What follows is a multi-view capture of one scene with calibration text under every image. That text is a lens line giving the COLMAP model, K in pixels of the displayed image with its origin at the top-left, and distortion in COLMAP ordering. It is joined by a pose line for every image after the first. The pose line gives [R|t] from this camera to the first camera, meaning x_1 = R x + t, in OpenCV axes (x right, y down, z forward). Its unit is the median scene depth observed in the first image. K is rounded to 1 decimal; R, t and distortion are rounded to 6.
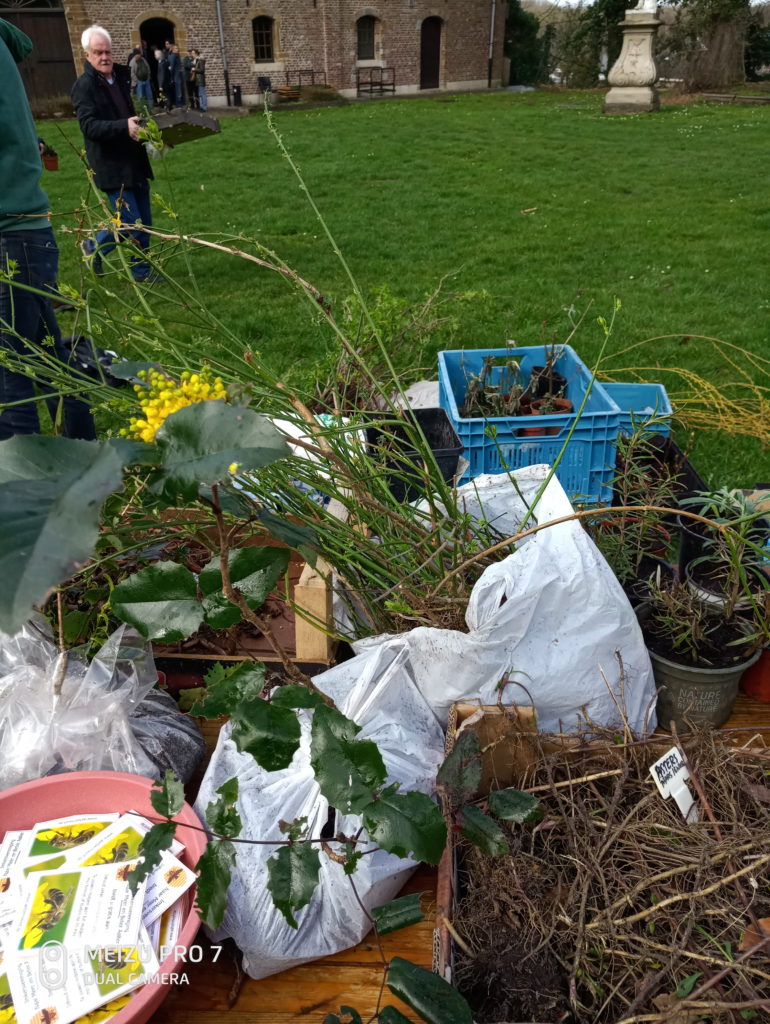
lens RADIAL K [[771.0, 0, 383.9], [0, 771.0, 519.1], [0, 0, 1]] dist [0.021453, -0.015221]
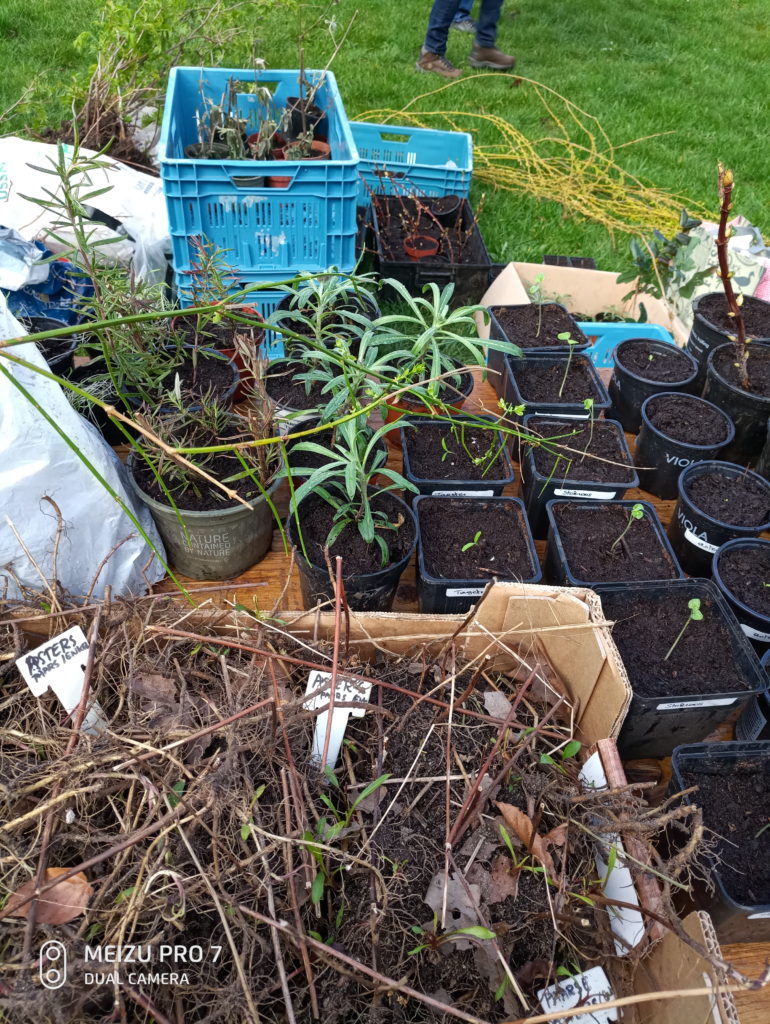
lens RADIAL K [[771.0, 0, 383.0], [0, 771.0, 514.2], [0, 0, 1]] dist [0.021453, -0.015221]
pose [[0.984528, -0.017810, 0.174320, 0.143759], [-0.033738, 0.956941, 0.288315, -0.011840], [-0.171948, -0.289735, 0.941535, 0.067142]]
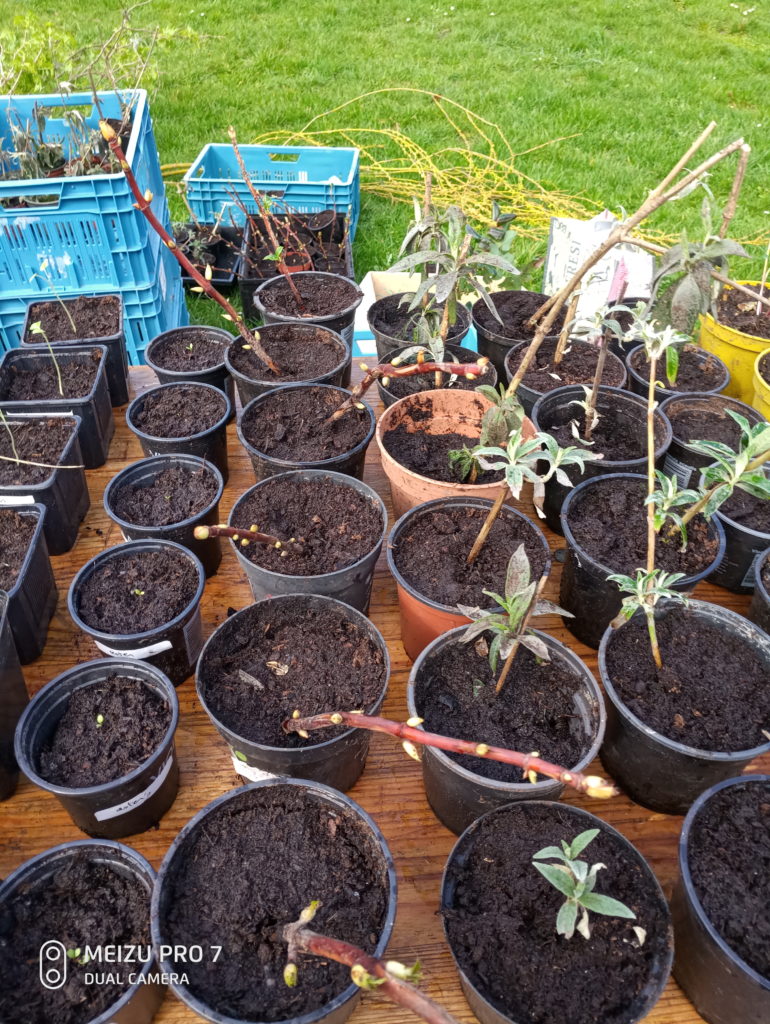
lens RADIAL K [[771.0, 0, 388.0], [0, 771.0, 514.5], [0, 0, 1]] dist [0.021453, -0.015221]
pose [[0.987654, -0.065438, 0.142327, 0.357306], [0.026874, 0.965879, 0.257597, 0.004152], [-0.154327, -0.250592, 0.955713, 0.062820]]
